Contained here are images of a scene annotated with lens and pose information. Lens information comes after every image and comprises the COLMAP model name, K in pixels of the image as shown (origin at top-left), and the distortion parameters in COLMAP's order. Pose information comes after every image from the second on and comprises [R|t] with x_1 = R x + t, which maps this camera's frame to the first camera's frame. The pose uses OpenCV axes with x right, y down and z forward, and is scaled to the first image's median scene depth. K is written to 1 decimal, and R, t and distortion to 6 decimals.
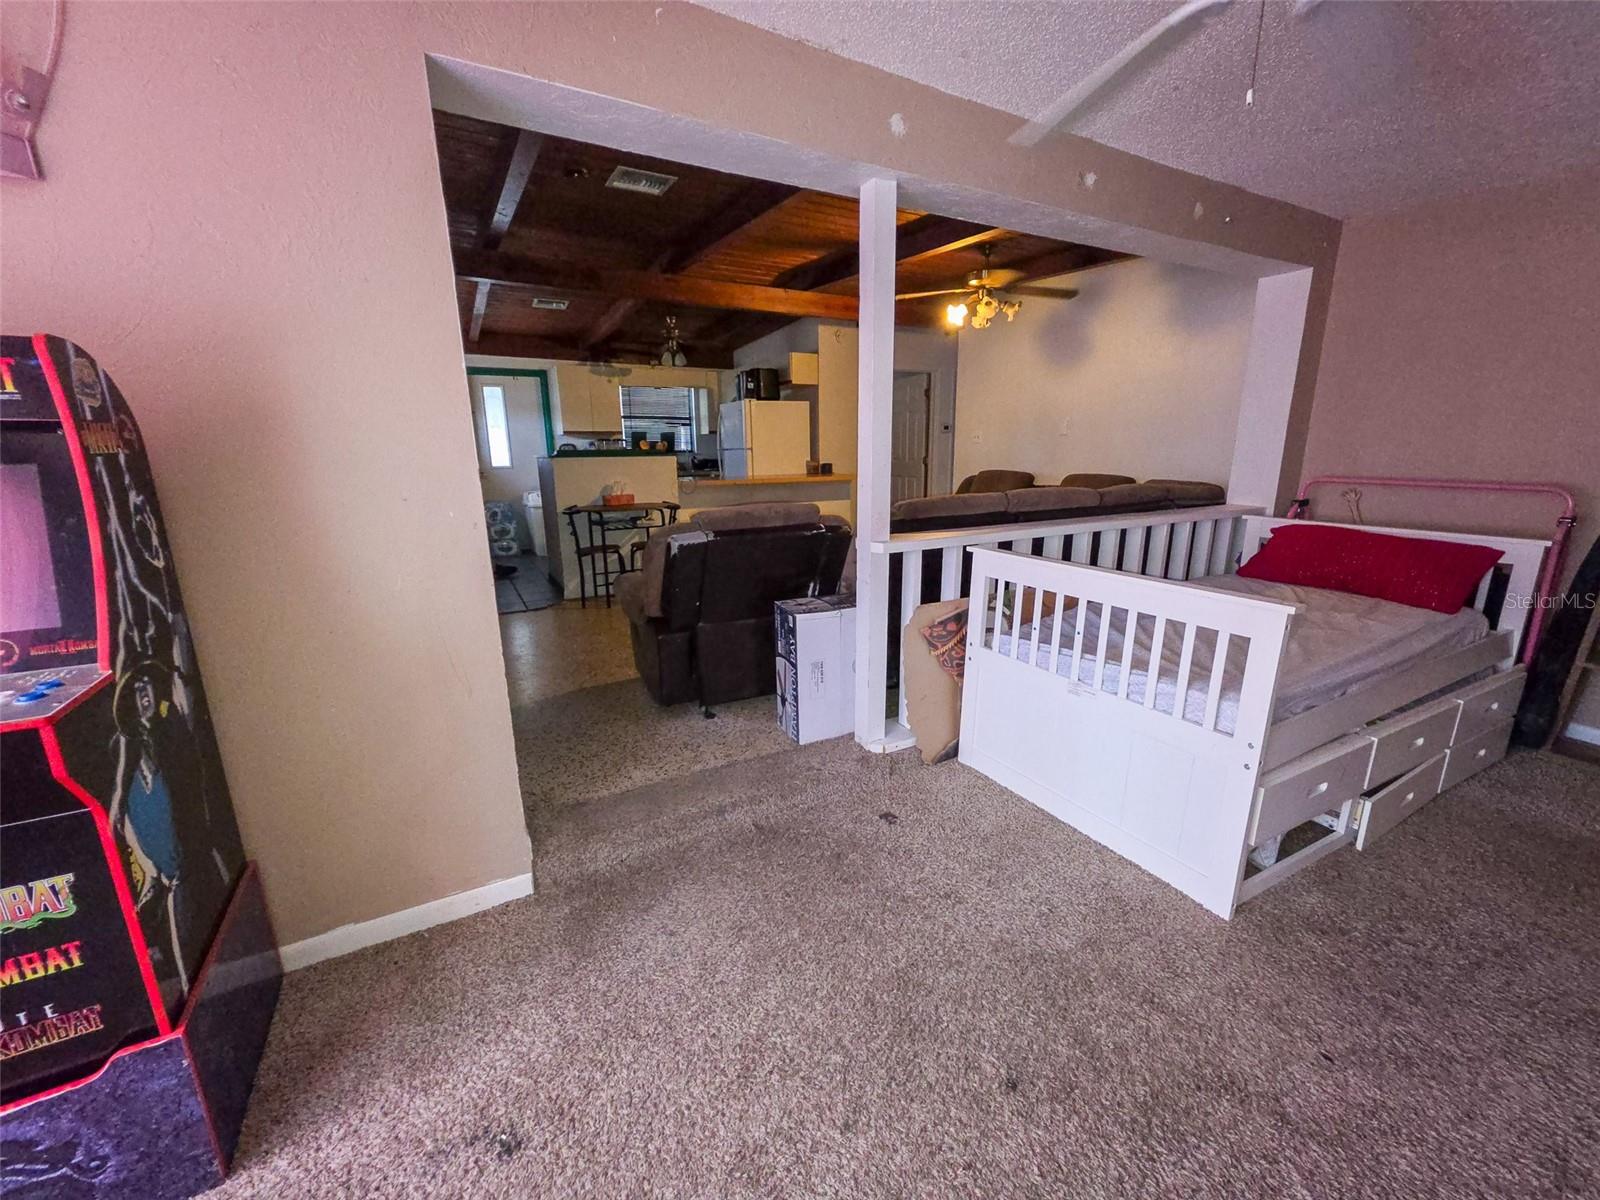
lens RADIAL K [[637.6, 0, 800.0], [0, 637.6, 600.0], [0, 0, 1]] dist [-0.000952, 0.000000]
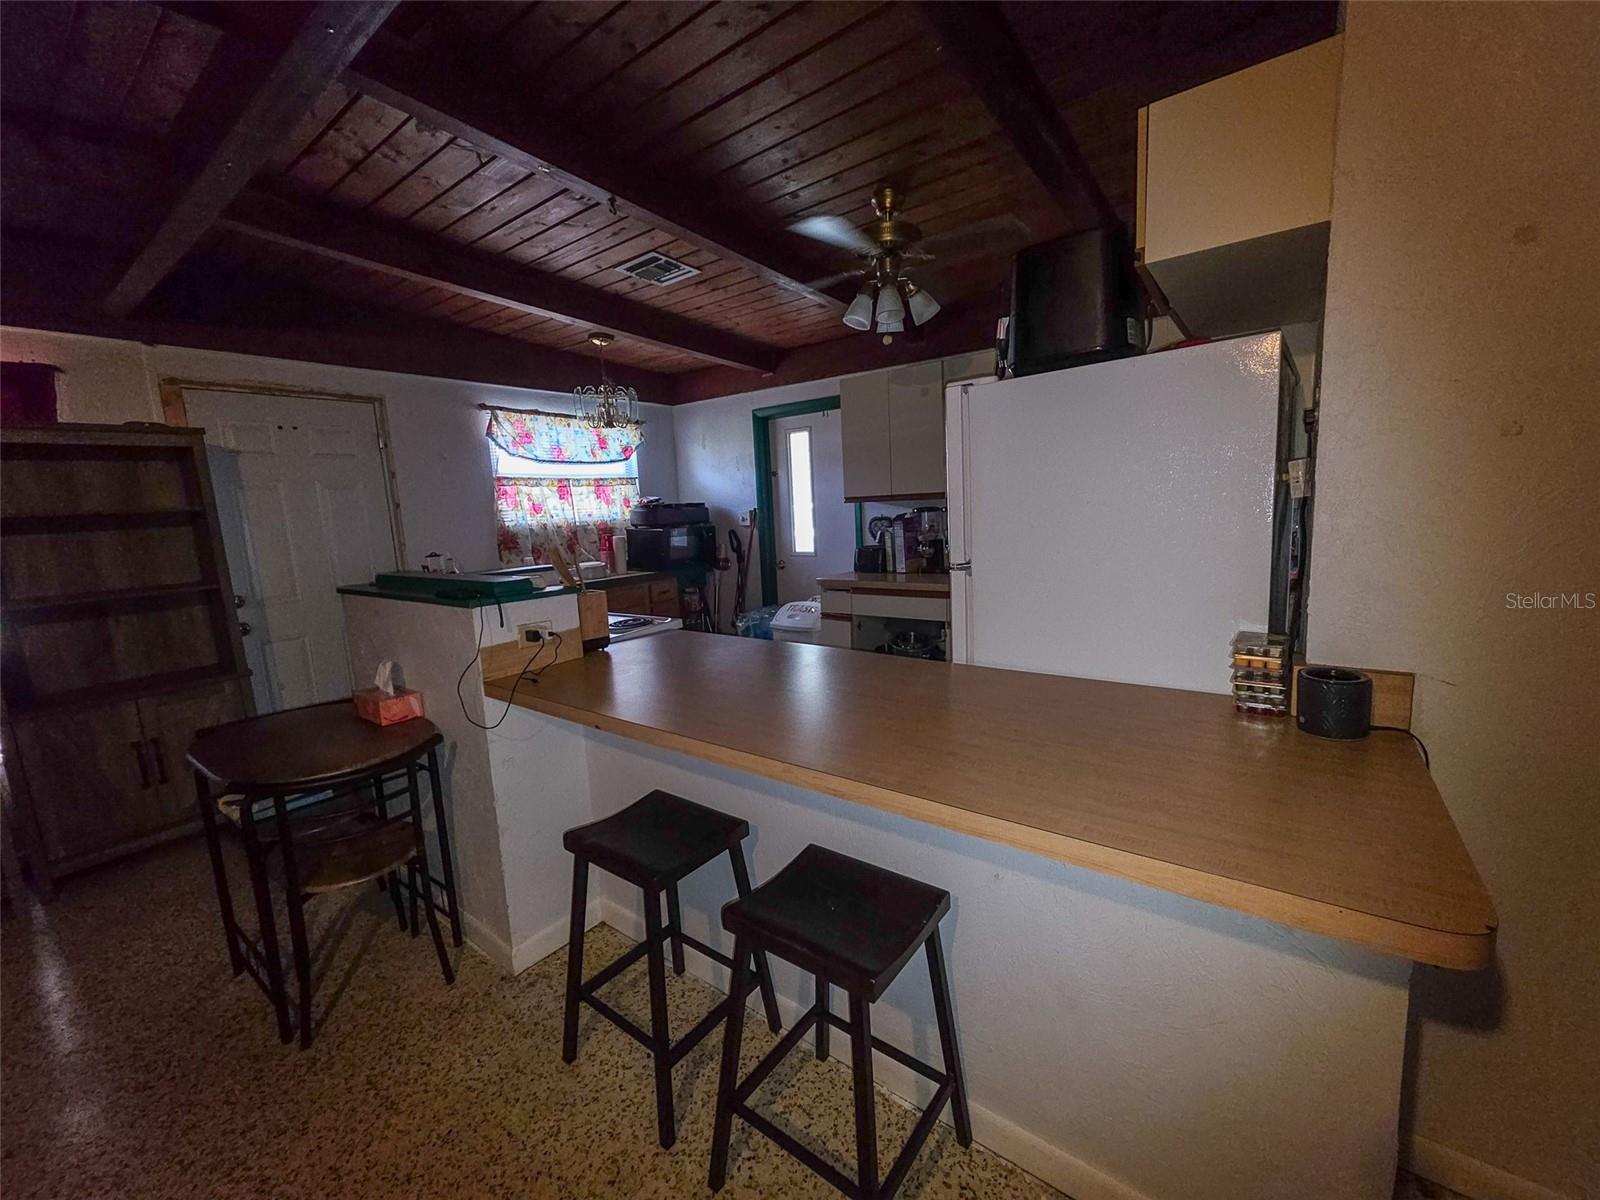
lens RADIAL K [[637.6, 0, 800.0], [0, 637.6, 600.0], [0, 0, 1]] dist [-0.000952, 0.000000]
pose [[0.396125, 0.119139, -0.910435, 0.138051], [-0.177092, 0.982843, 0.051562, -0.197300], [0.900957, 0.140806, 0.410427, 0.743257]]
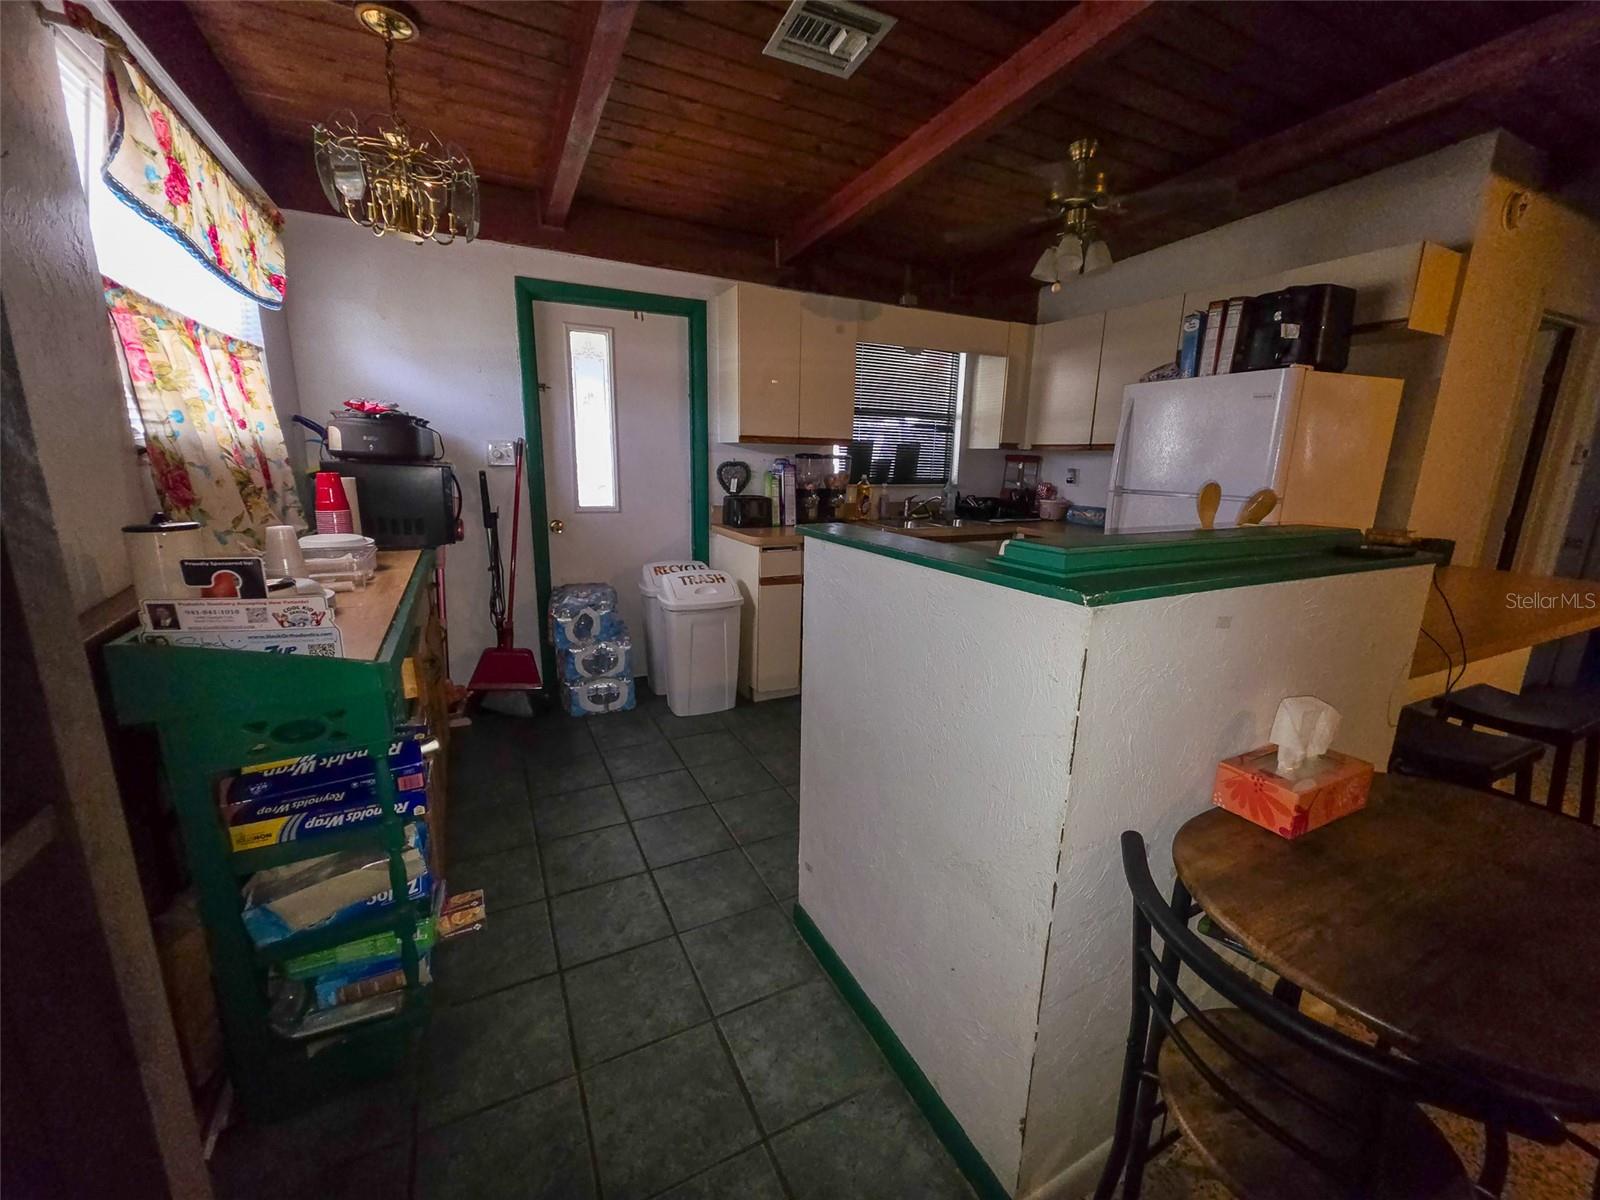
lens RADIAL K [[637.6, 0, 800.0], [0, 637.6, 600.0], [0, 0, 1]] dist [-0.000952, 0.000000]
pose [[0.998601, 0.038554, -0.036196, -0.304668], [-0.039019, 0.999164, -0.012214, -0.143639], [0.035695, 0.013610, 0.999270, 0.547656]]
